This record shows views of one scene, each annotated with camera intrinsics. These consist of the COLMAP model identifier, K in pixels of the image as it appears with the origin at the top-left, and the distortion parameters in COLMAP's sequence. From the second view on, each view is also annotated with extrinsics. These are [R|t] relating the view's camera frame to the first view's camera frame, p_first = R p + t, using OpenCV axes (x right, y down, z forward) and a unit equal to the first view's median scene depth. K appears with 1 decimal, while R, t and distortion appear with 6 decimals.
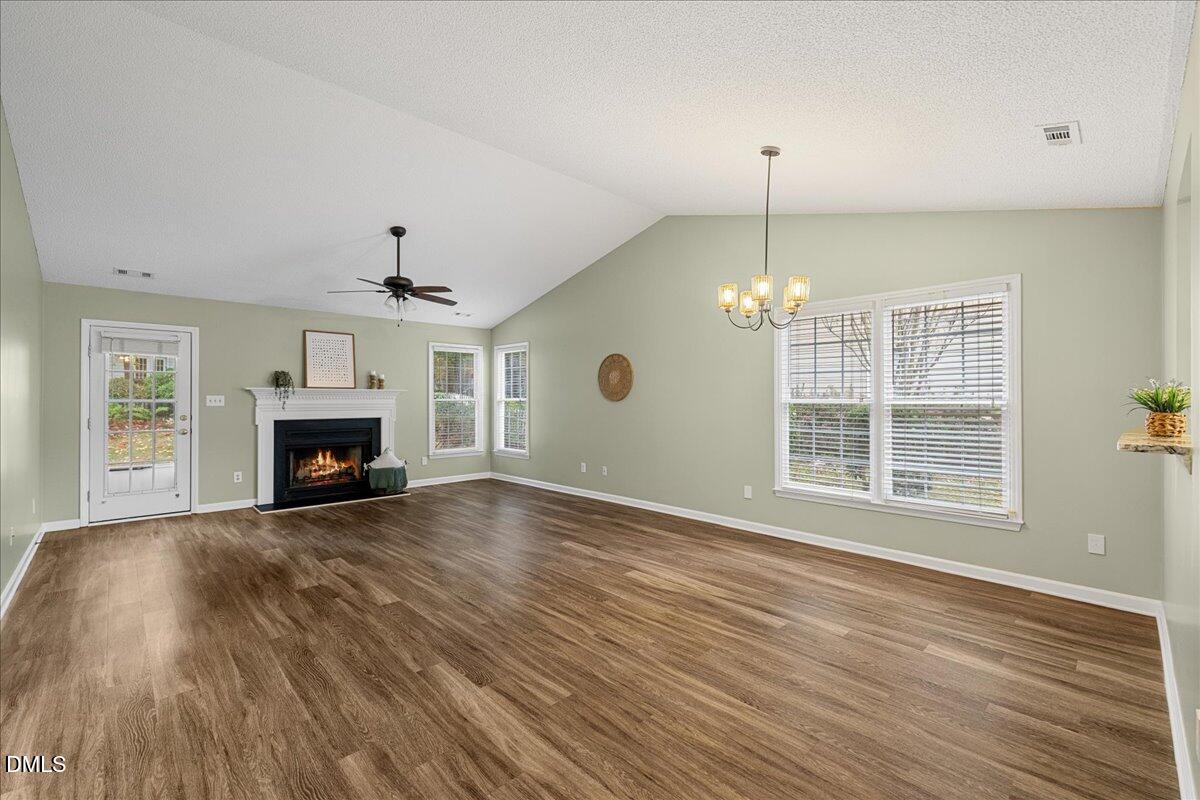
lens RADIAL K [[513.6, 0, 600.1], [0, 513.6, 397.3], [0, 0, 1]] dist [0.000647, -0.000231]
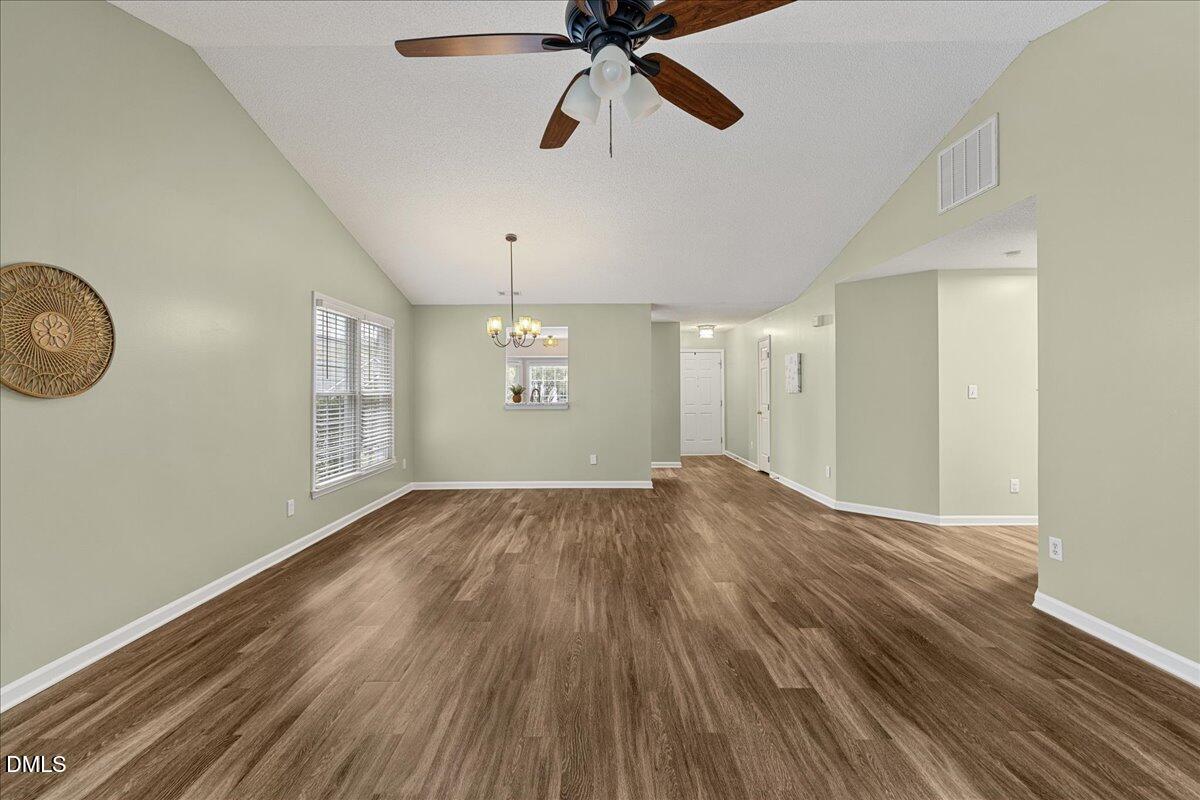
lens RADIAL K [[513.6, 0, 598.3], [0, 513.6, 392.4], [0, 0, 1]] dist [0.000647, -0.000231]
pose [[-0.728855, -0.000079, 0.684668, -0.780582], [0.002001, 0.999995, 0.002246, 0.006860], [-0.684665, 0.003007, -0.728851, 1.609832]]
